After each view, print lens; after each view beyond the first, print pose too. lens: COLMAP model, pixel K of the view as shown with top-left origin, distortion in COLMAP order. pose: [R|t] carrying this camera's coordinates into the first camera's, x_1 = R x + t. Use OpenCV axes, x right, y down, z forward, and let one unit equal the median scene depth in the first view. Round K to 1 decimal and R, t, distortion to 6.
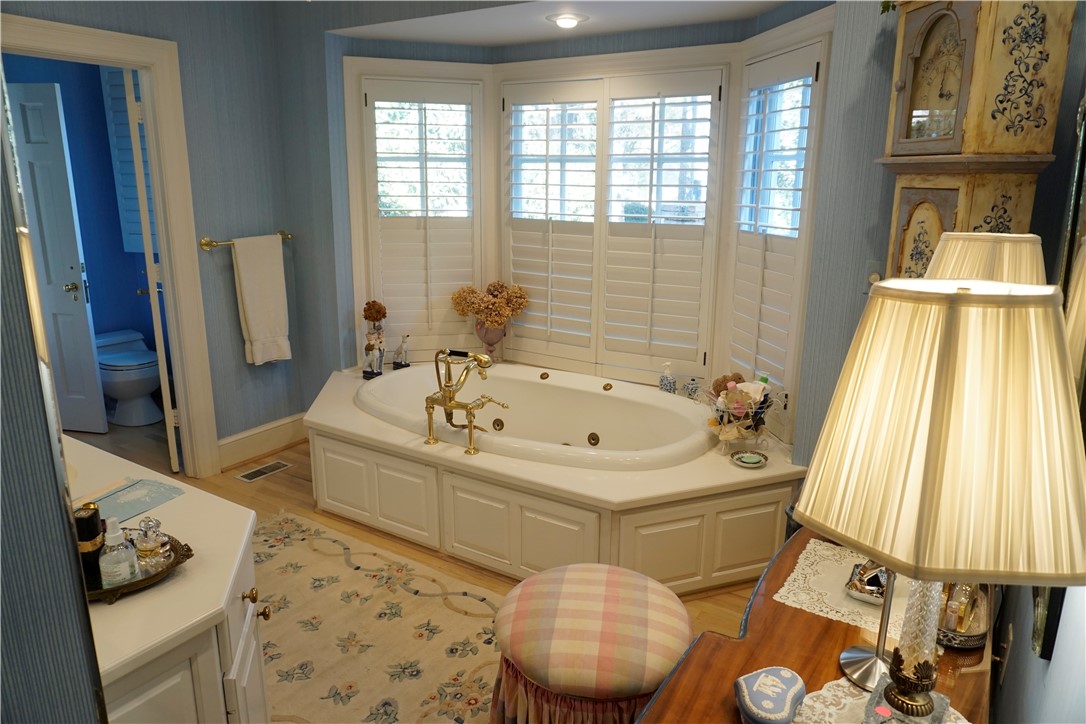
lens RADIAL K [[741.1, 0, 543.0], [0, 741.1, 362.0], [0, 0, 1]] dist [-0.001074, 0.001505]
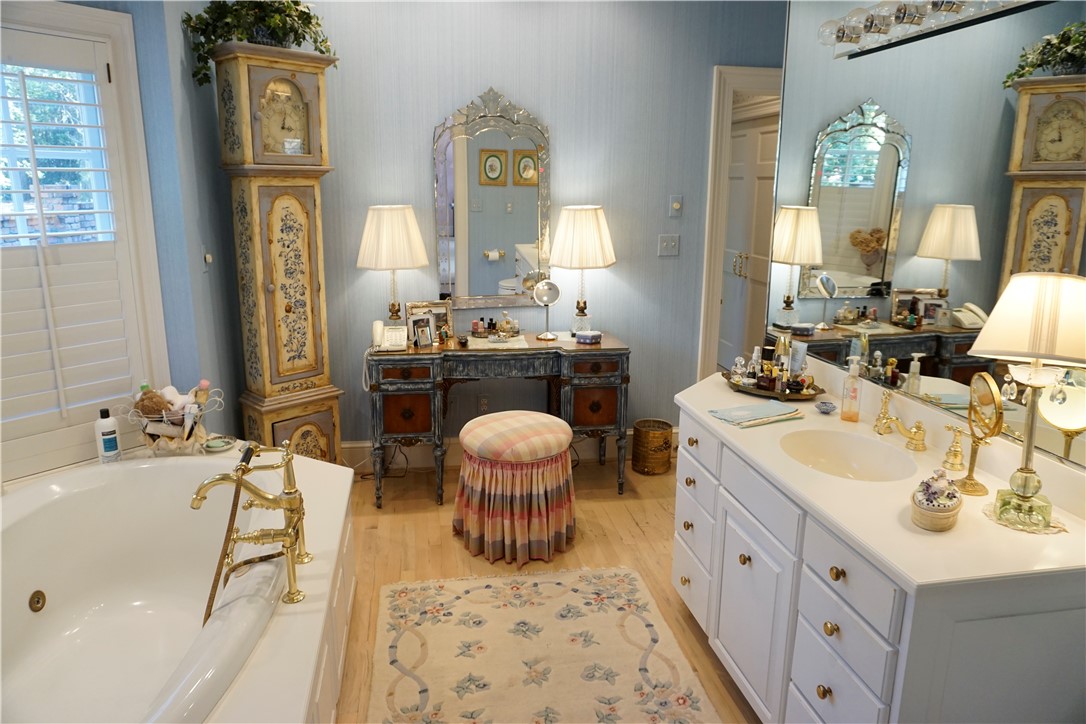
lens RADIAL K [[741.1, 0, 543.0], [0, 741.1, 362.0], [0, 0, 1]] dist [-0.001074, 0.001505]
pose [[-0.671738, -0.179331, 0.718755, -1.002648], [0.182214, 0.900447, 0.394959, -0.401290], [-0.718030, 0.396276, -0.572188, 1.583224]]
